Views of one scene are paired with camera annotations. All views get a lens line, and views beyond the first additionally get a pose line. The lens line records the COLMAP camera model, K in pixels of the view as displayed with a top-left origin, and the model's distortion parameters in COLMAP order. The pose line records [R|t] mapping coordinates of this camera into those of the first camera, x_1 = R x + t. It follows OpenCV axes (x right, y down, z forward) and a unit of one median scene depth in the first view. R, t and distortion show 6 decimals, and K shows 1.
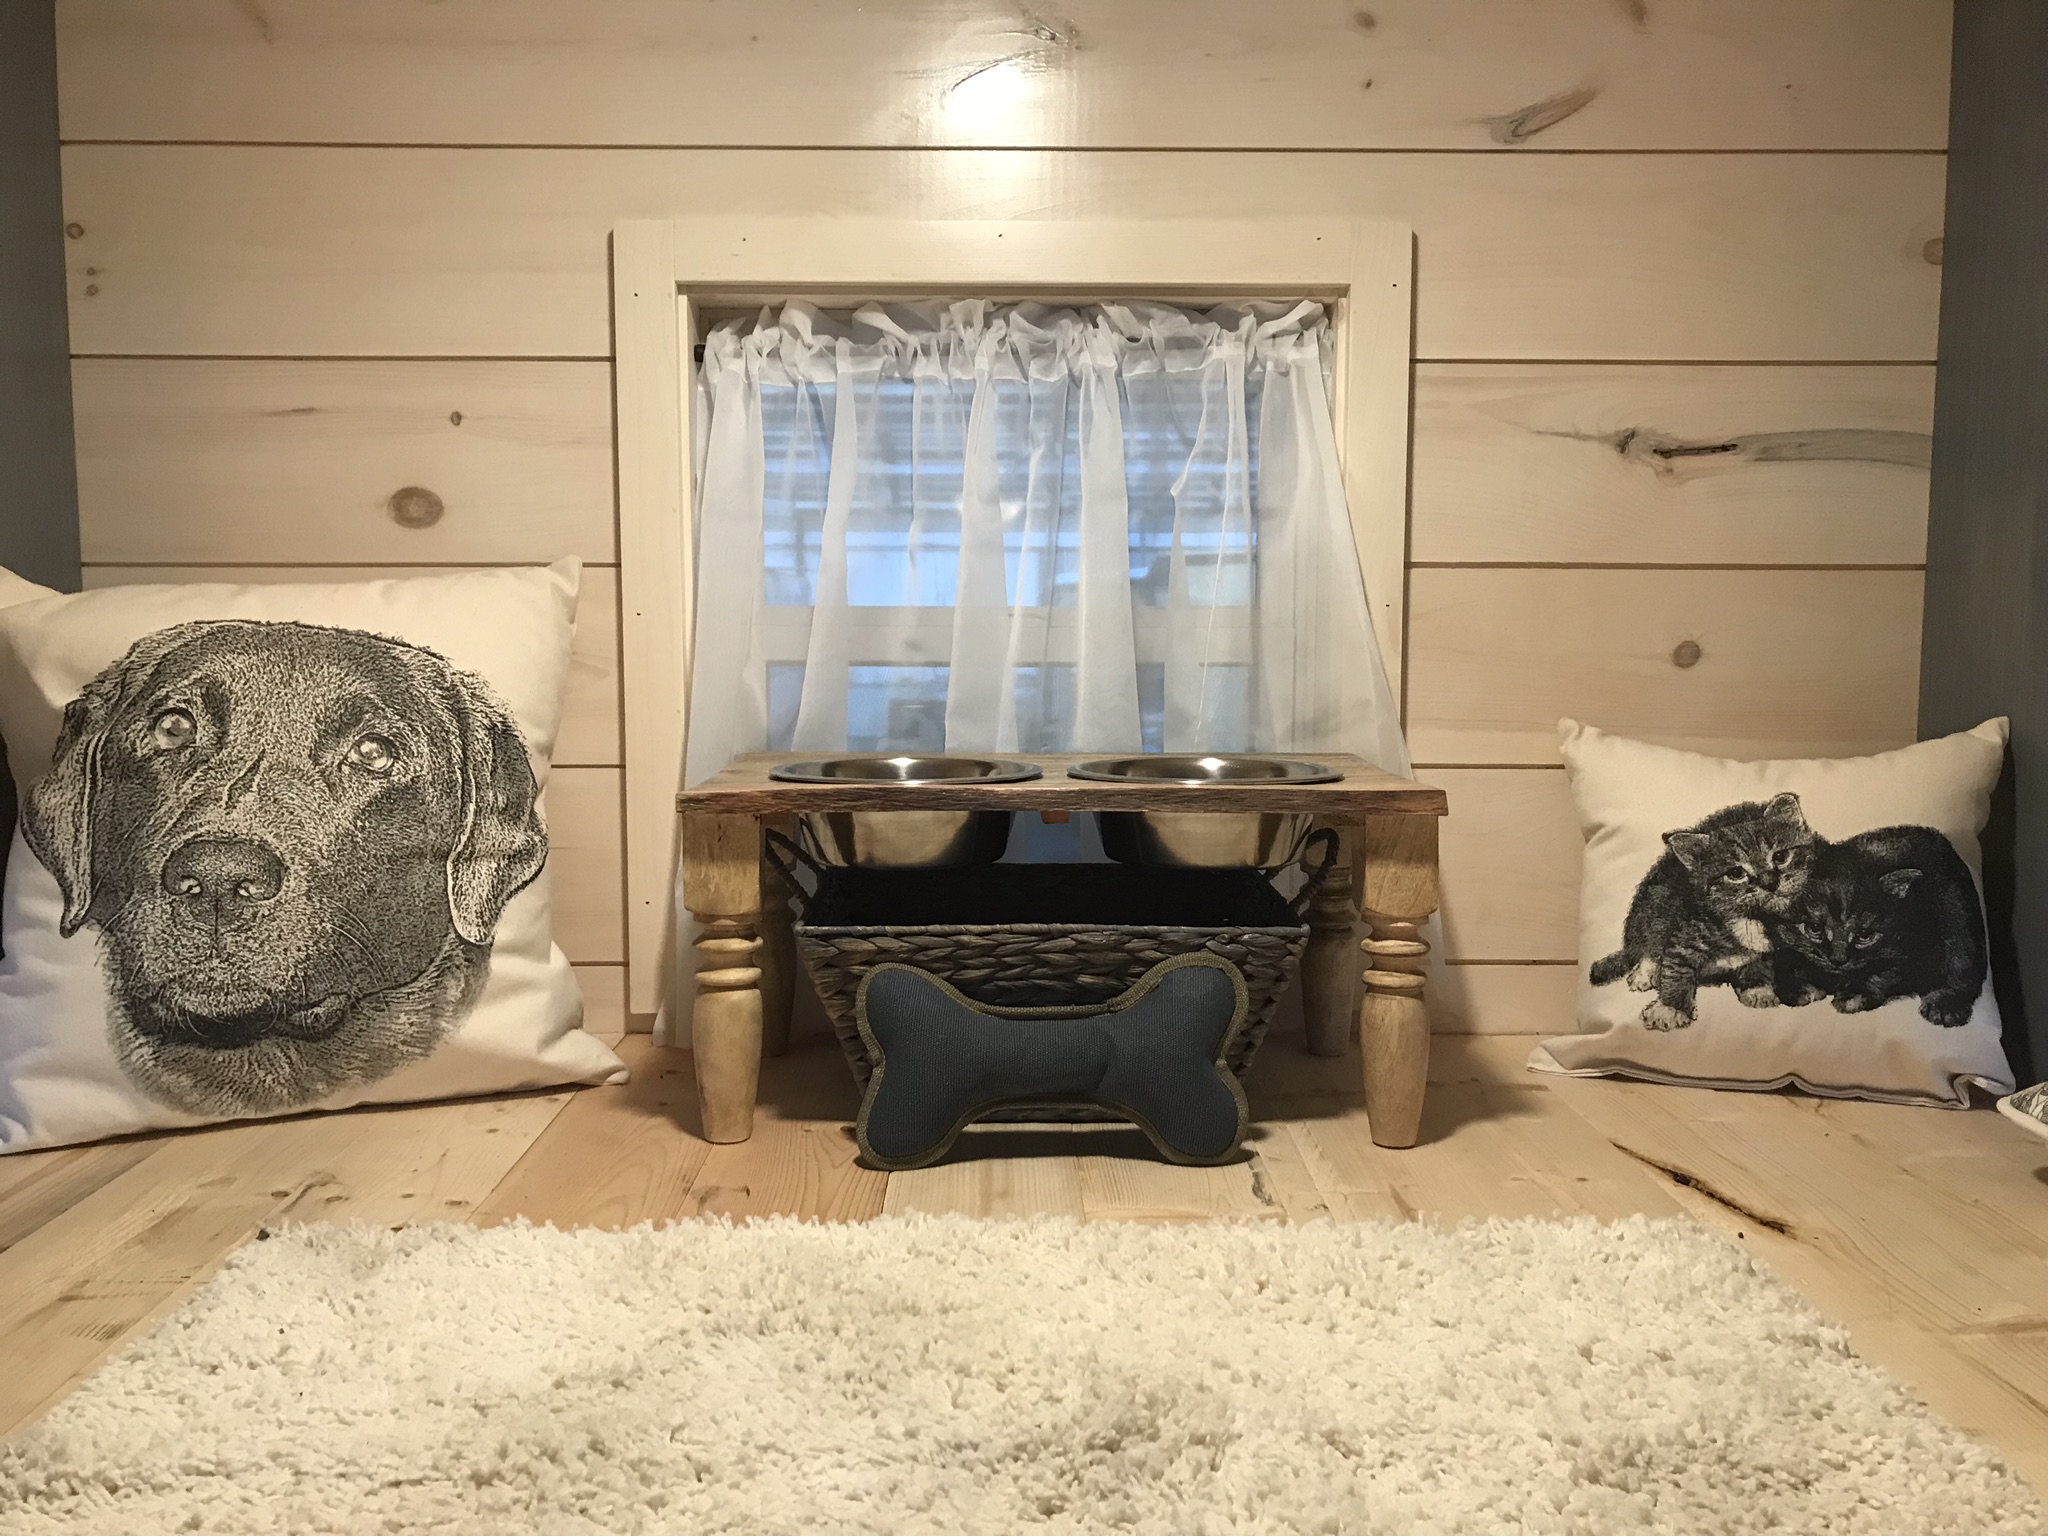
lens RADIAL K [[1667.6, 0, 1031.8], [0, 1667.6, 775.1], [0, 0, 1]] dist [0.044353, -0.050935]
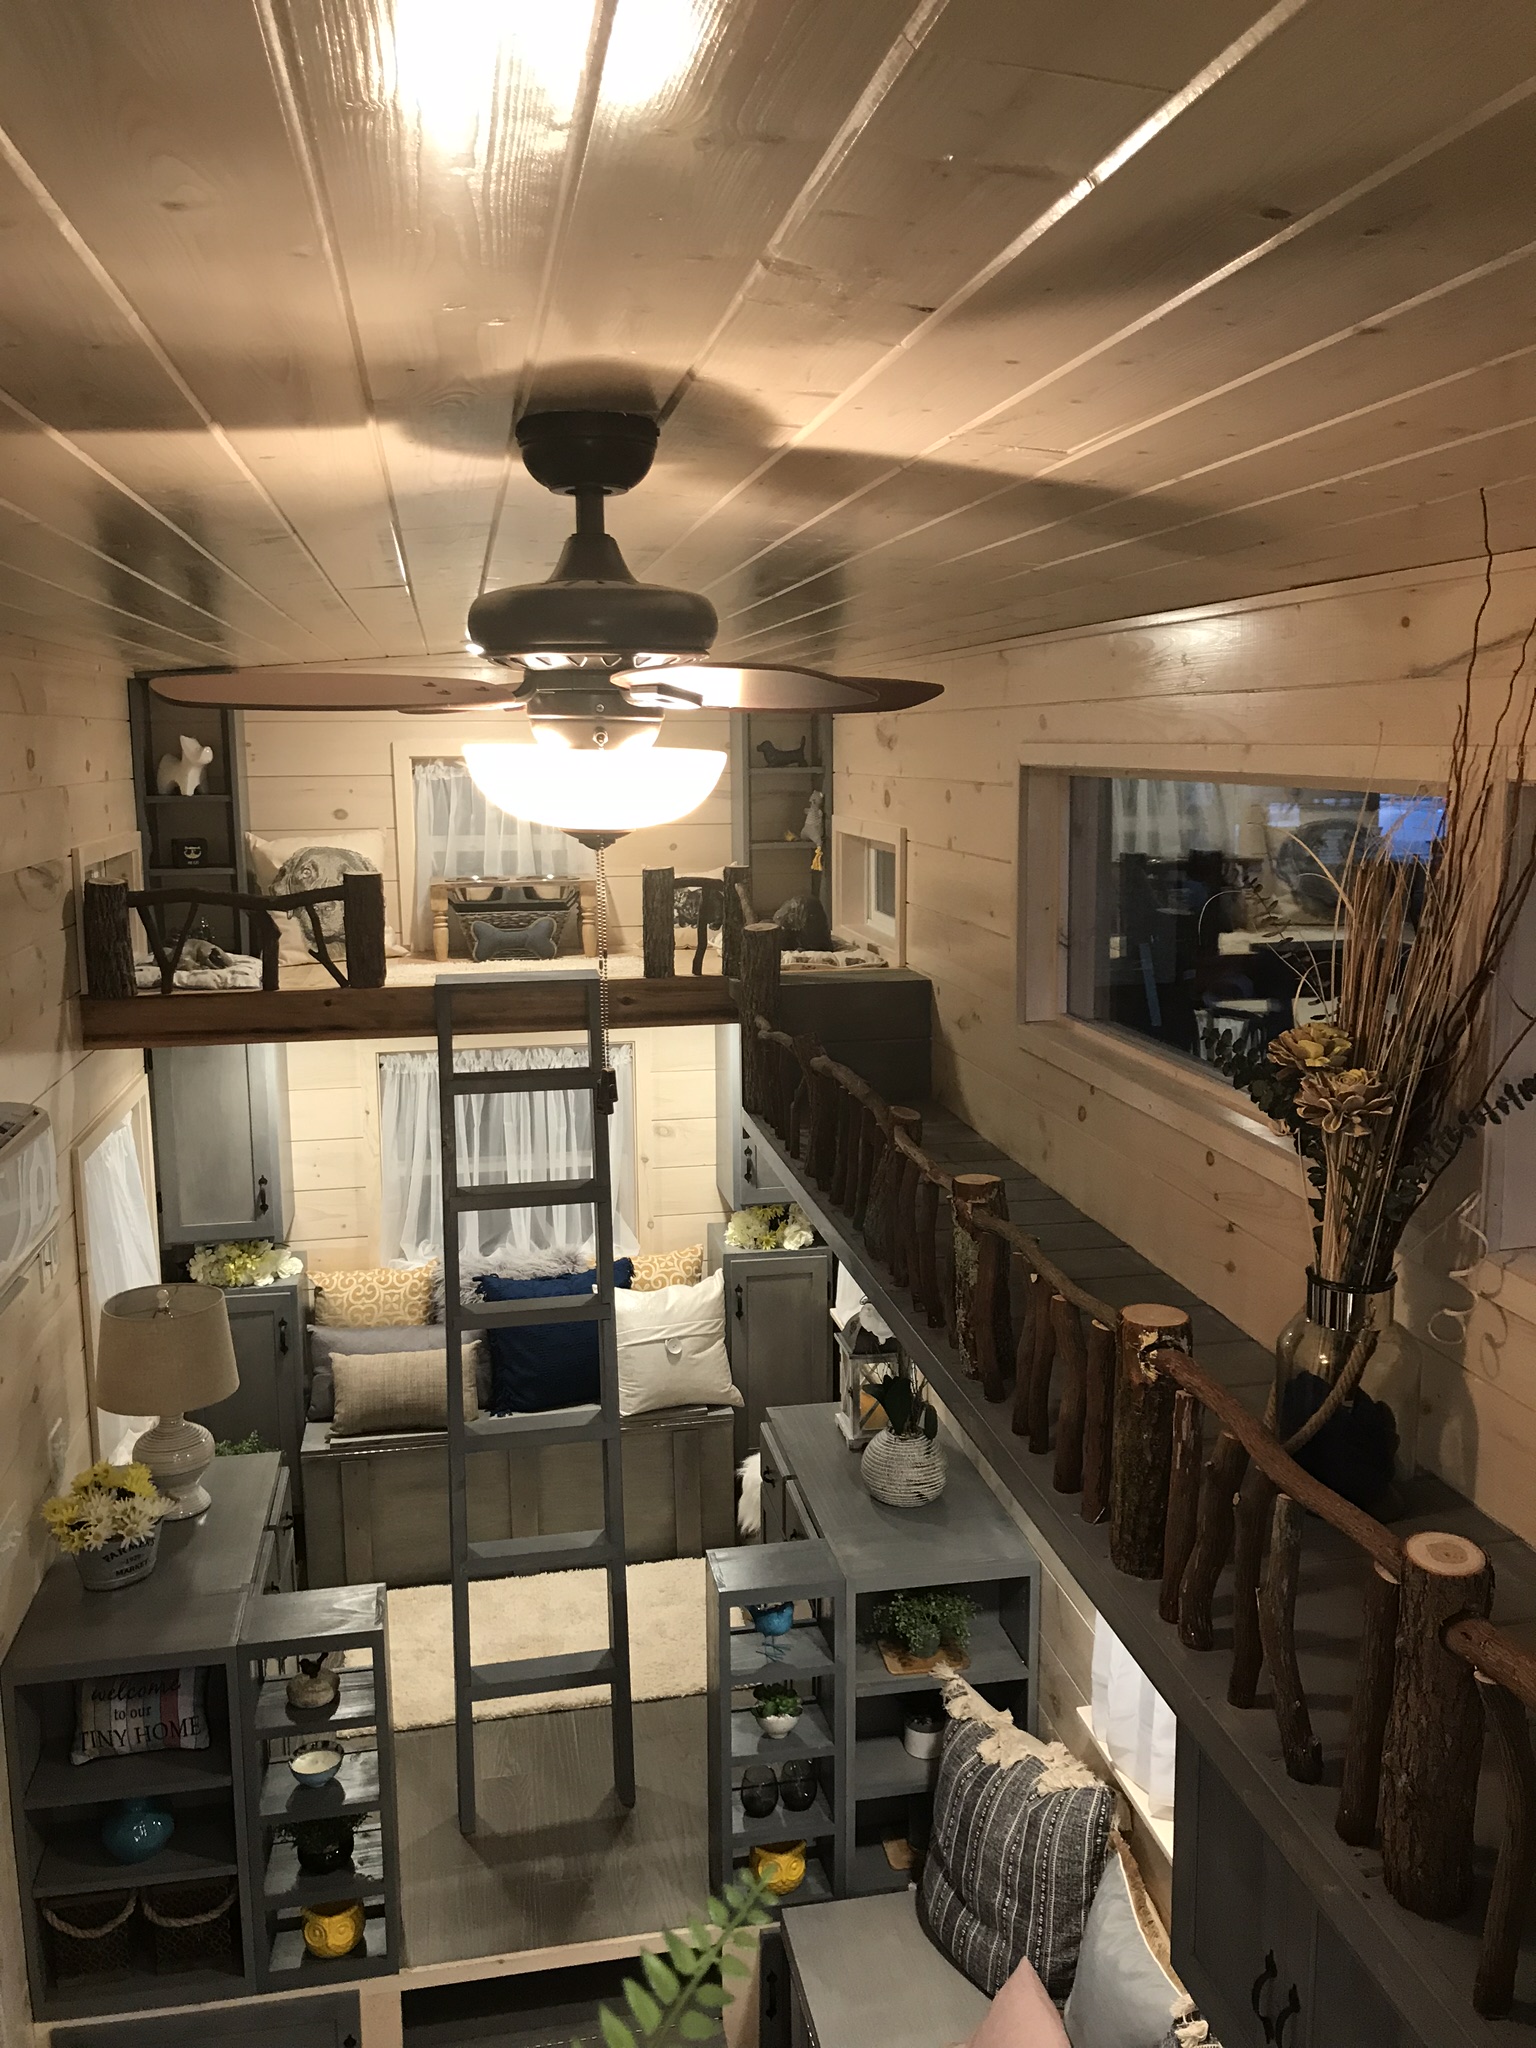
lens RADIAL K [[1667.6, 0, 787.3], [0, 1667.6, 1011.1], [0, 0, 1]] dist [0.044353, -0.050935]
pose [[0.982778, -0.038650, 0.180701, -0.070806], [0.028632, 0.997922, 0.057725, 0.098568], [-0.182556, -0.051557, 0.981843, -2.997293]]
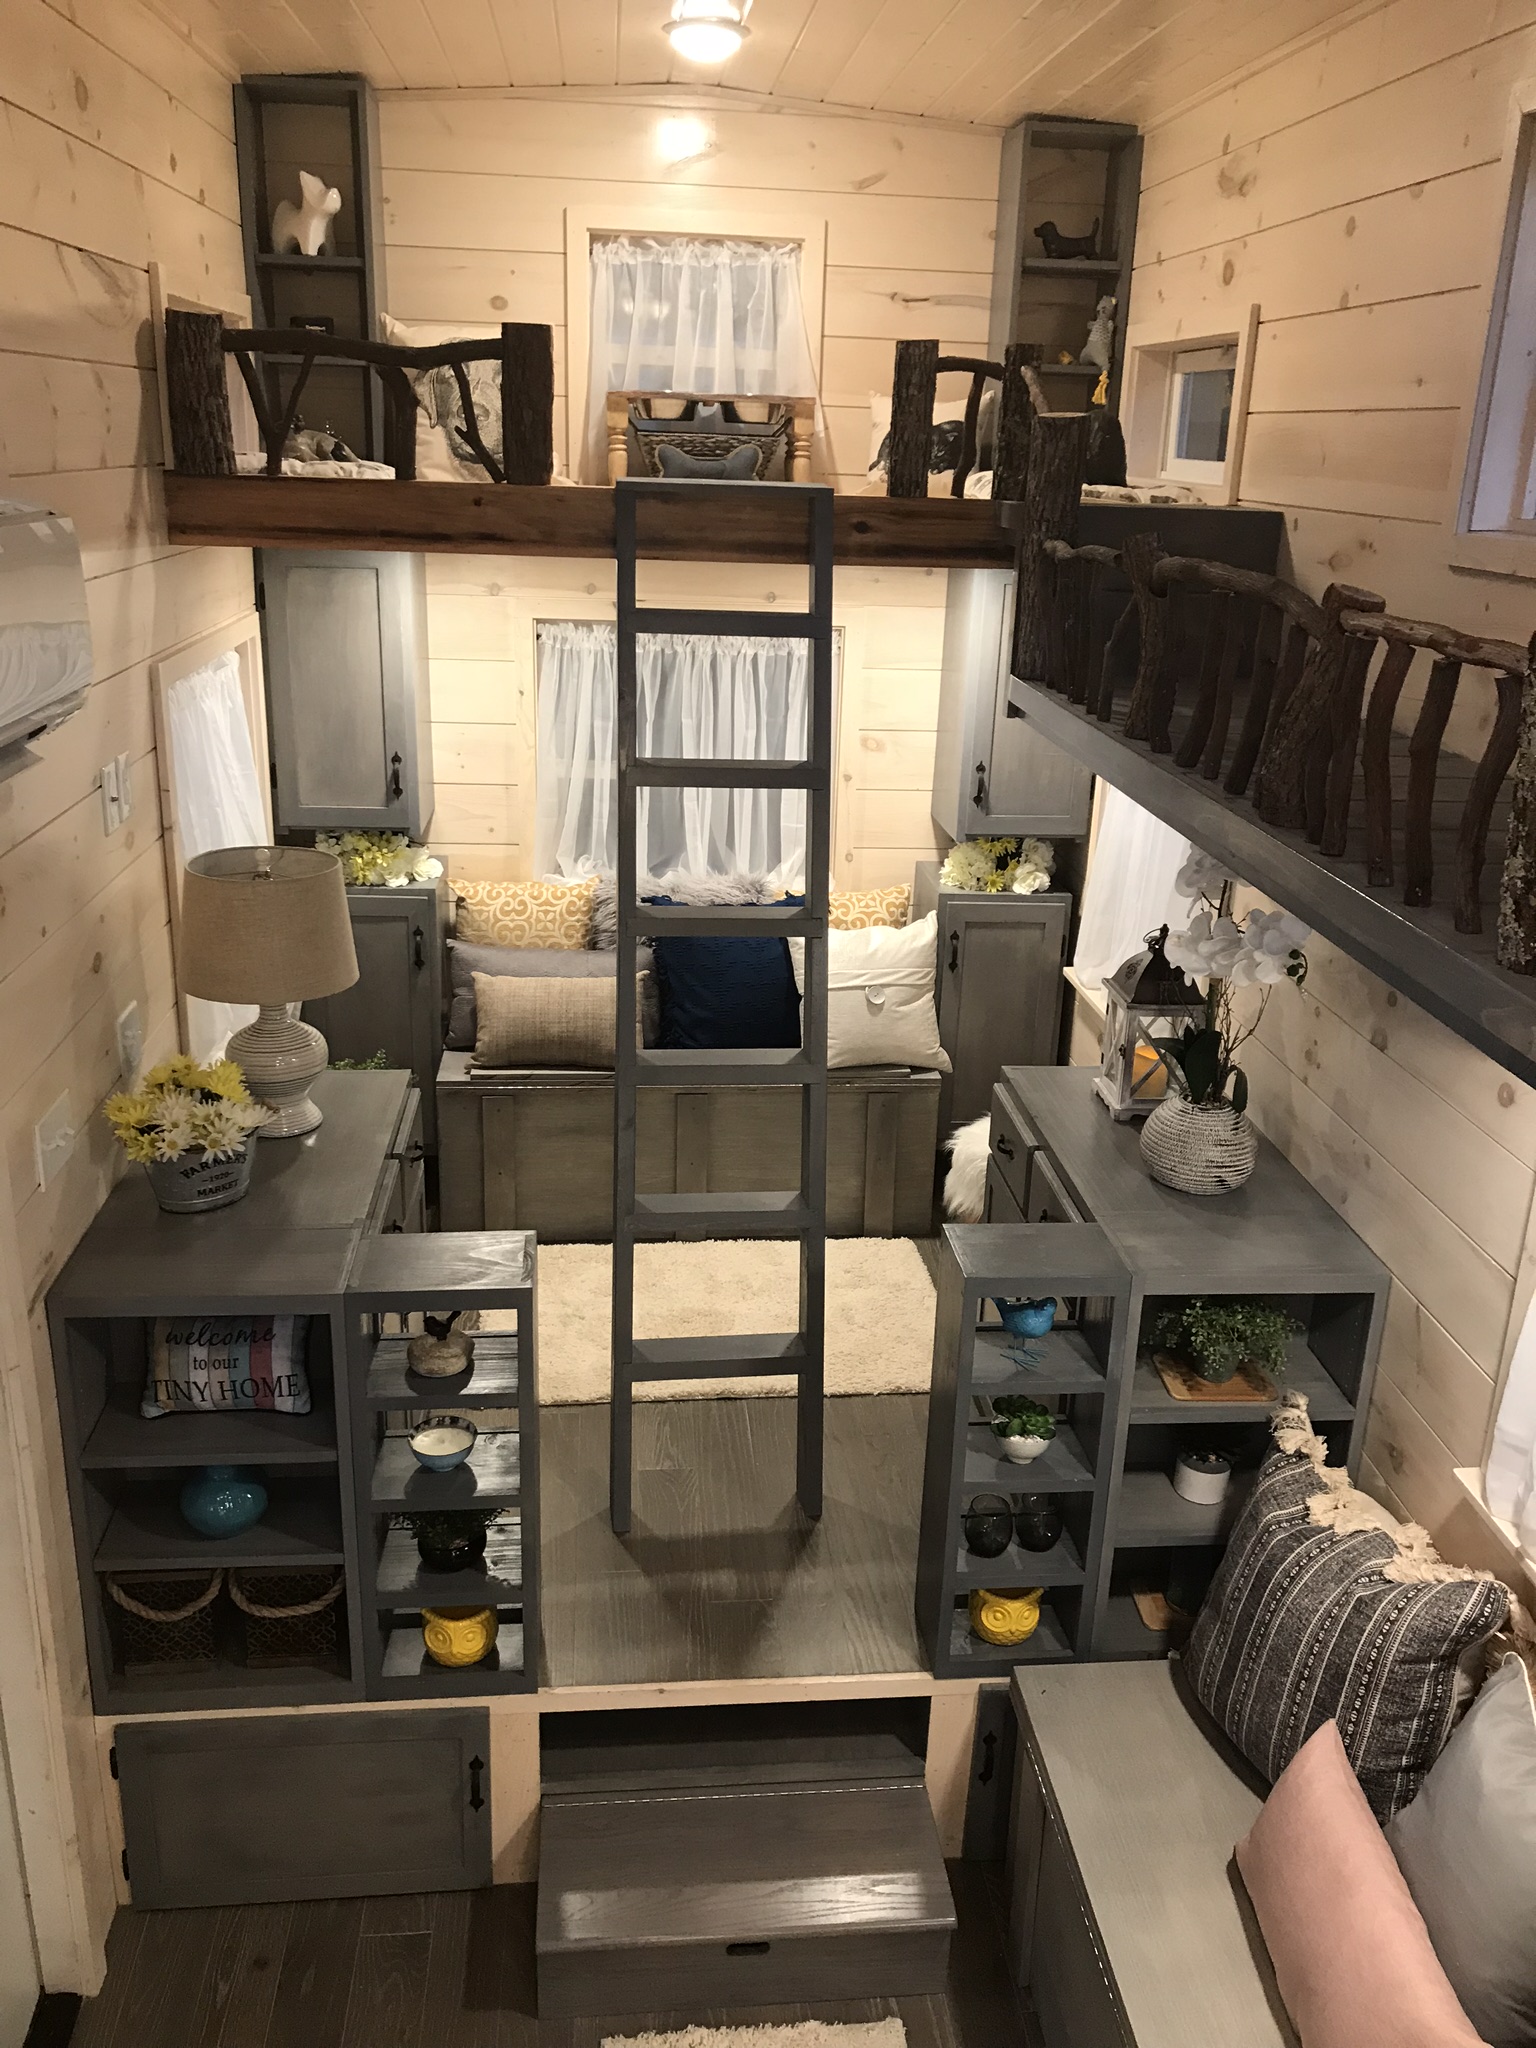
lens RADIAL K [[1667.6, 0, 794.2], [0, 1667.6, 995.4], [0, 0, 1]] dist [0.044353, -0.050935]
pose [[0.995203, 0.000201, 0.097836, -0.132562], [-0.021689, 0.975570, 0.218615, 0.390841], [-0.095401, -0.219688, 0.970894, -2.296652]]
